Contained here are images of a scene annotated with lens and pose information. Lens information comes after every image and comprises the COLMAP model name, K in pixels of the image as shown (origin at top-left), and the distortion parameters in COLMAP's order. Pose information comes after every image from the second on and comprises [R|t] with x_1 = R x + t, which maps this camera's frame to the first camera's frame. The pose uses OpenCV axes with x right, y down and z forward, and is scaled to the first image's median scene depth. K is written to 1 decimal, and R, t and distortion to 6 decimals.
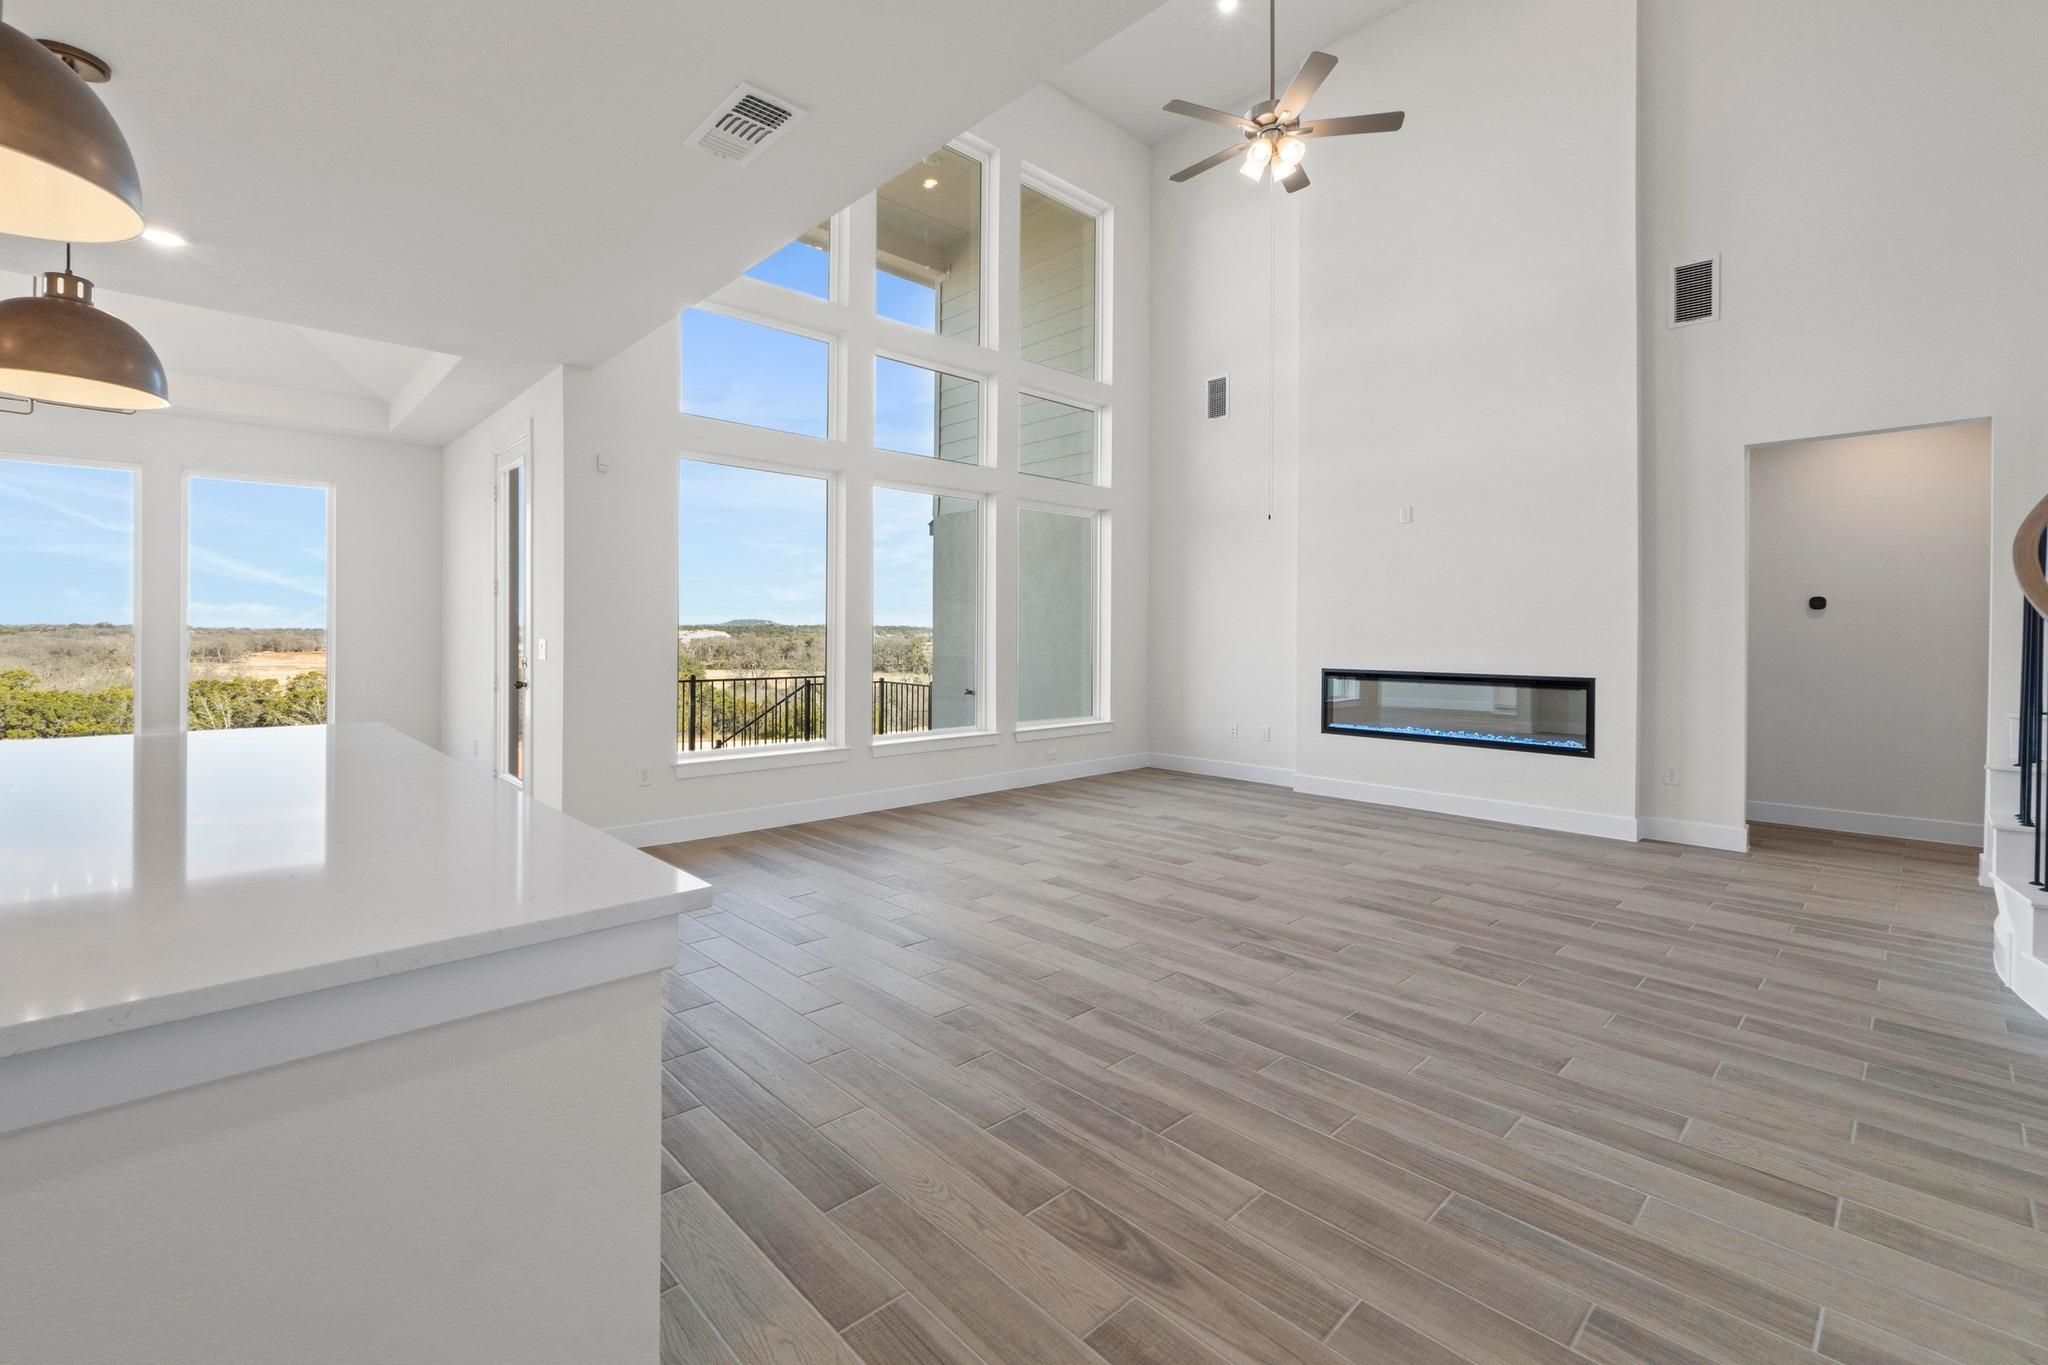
lens RADIAL K [[877.9, 0, 1018.9], [0, 877.9, 638.8], [0, 0, 1]] dist [-0.006799, -0.000341]
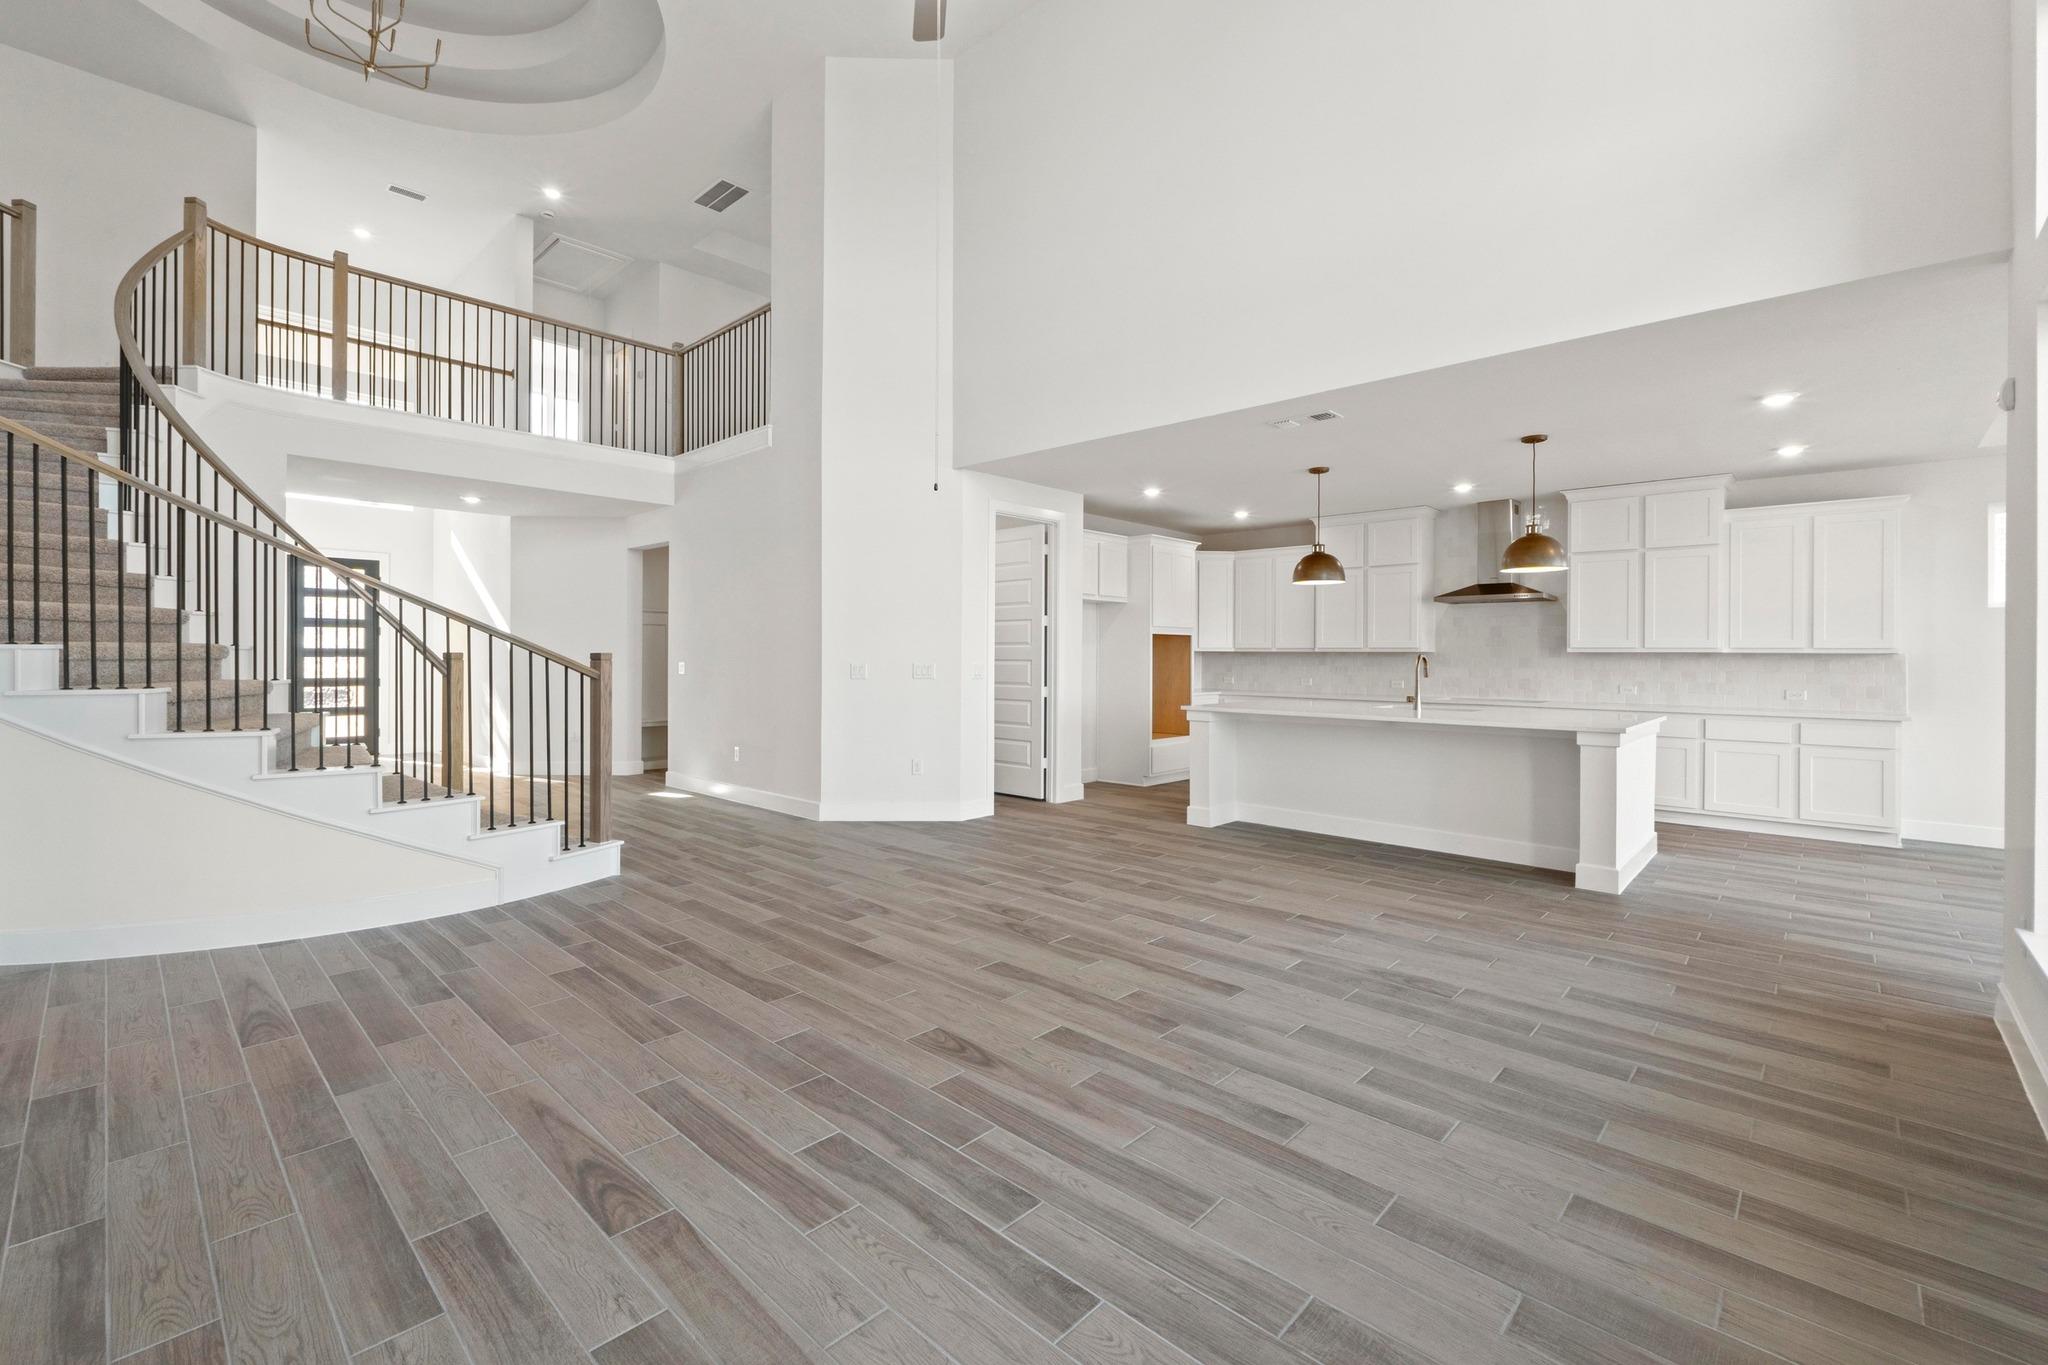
lens RADIAL K [[870.8, 0, 1018.2], [0, 870.8, 656.6], [0, 0, 1]] dist [-0.009223, 0.000683]
pose [[-0.998334, -0.011785, -0.056475, 0.325565], [-0.012159, 0.999906, 0.006279, -0.018955], [0.056396, 0.006955, -0.998384, 2.083181]]
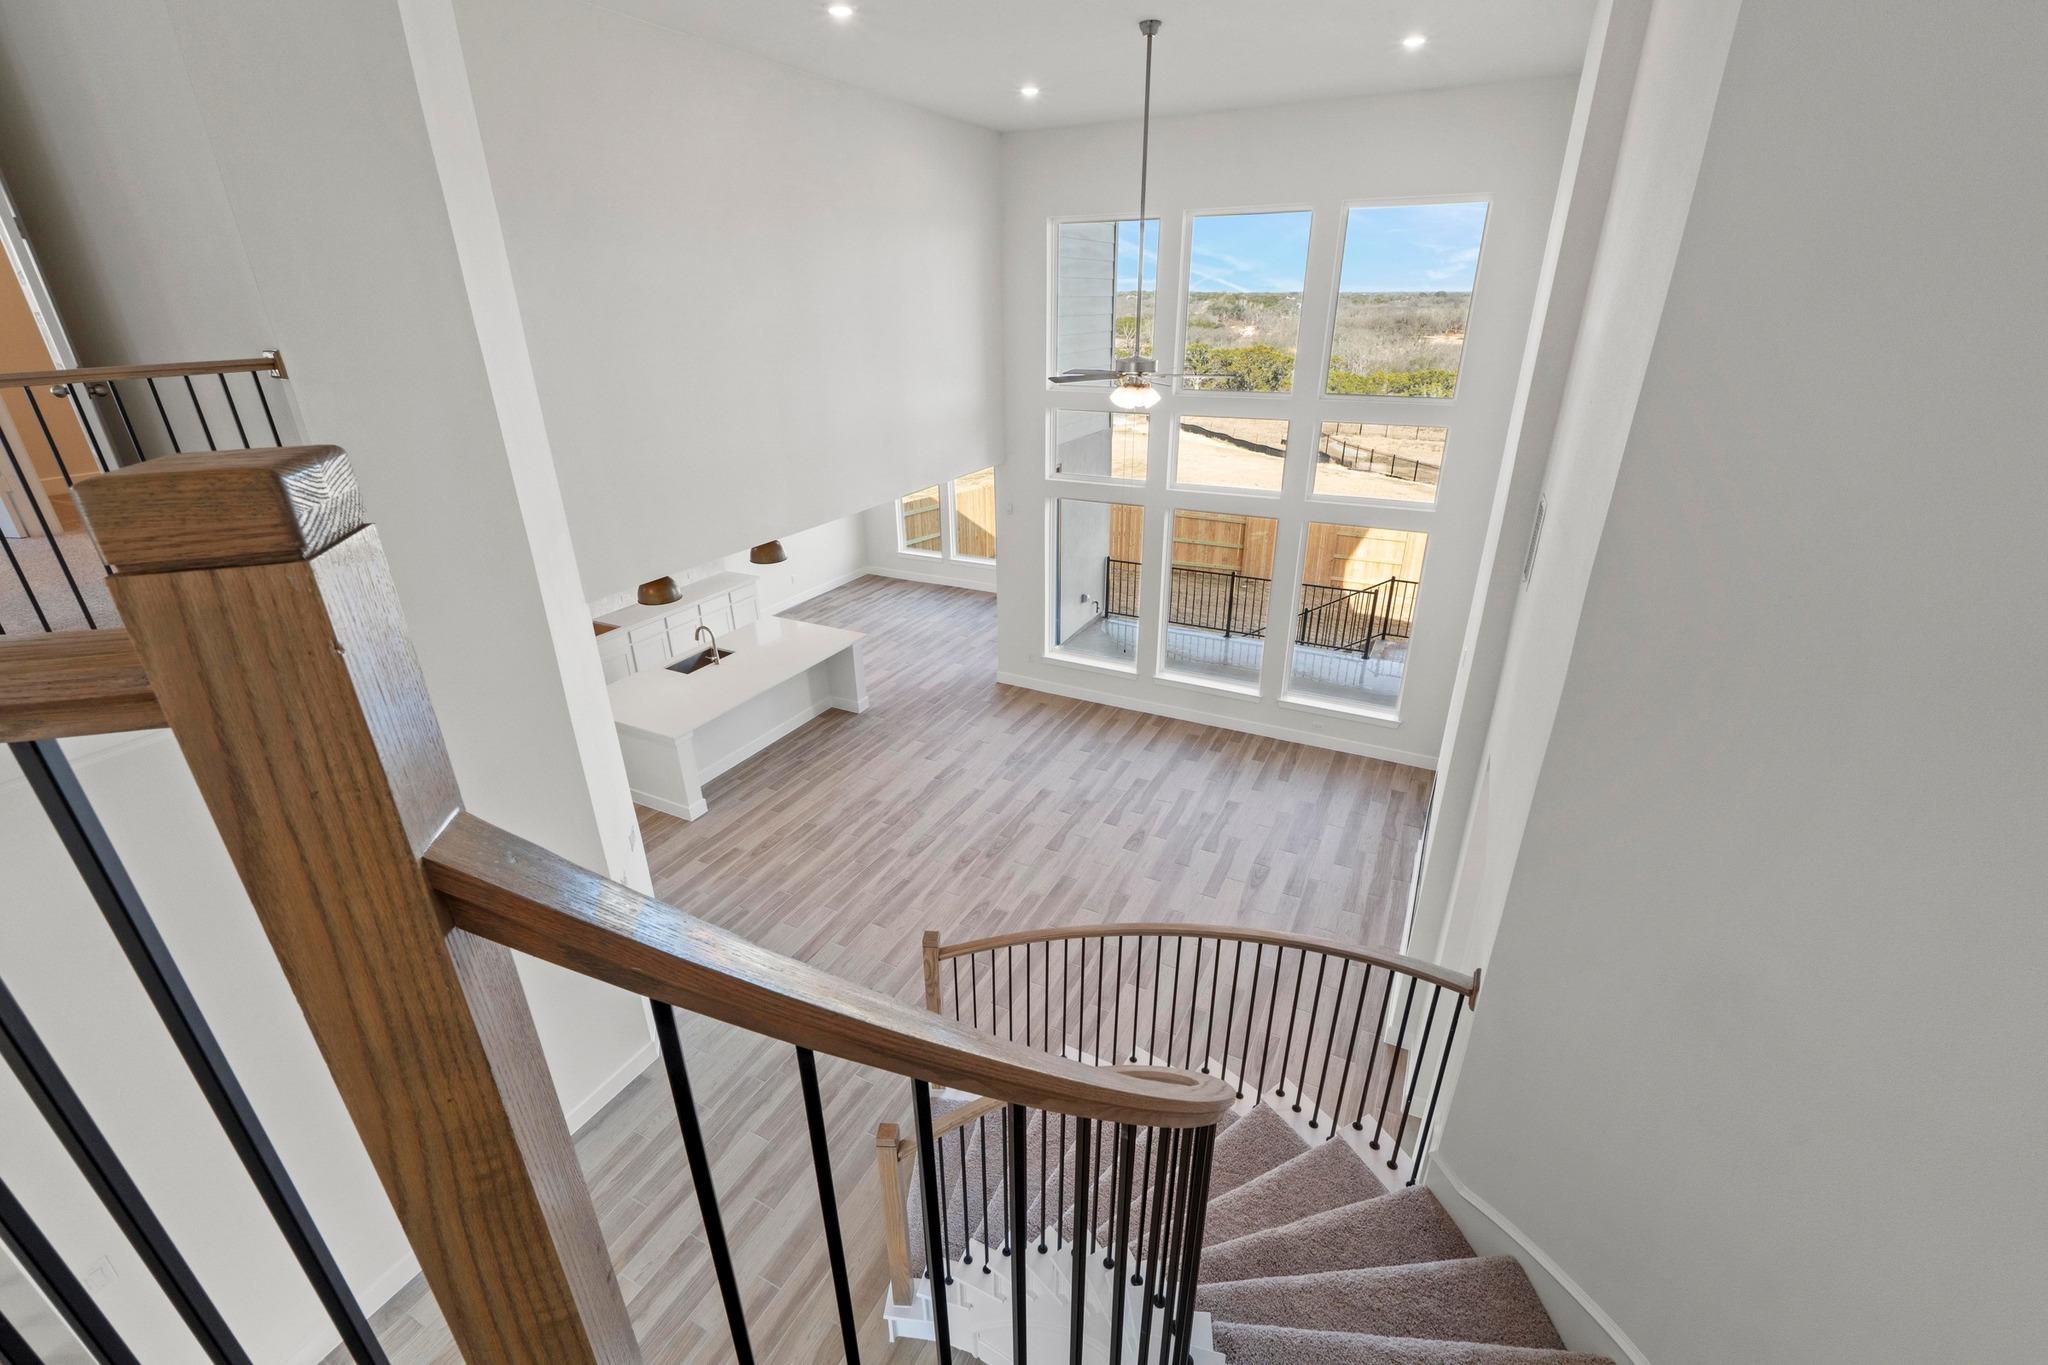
lens RADIAL K [[865.8, 0, 1021.6], [0, 865.8, 672.0], [0, 0, 1]] dist [-0.006515, -0.000180]
pose [[0.334032, 0.364707, -0.869144, 1.890126], [0.006044, 0.921261, 0.388899, -0.844602], [0.942542, -0.135157, 0.305526, 0.486026]]
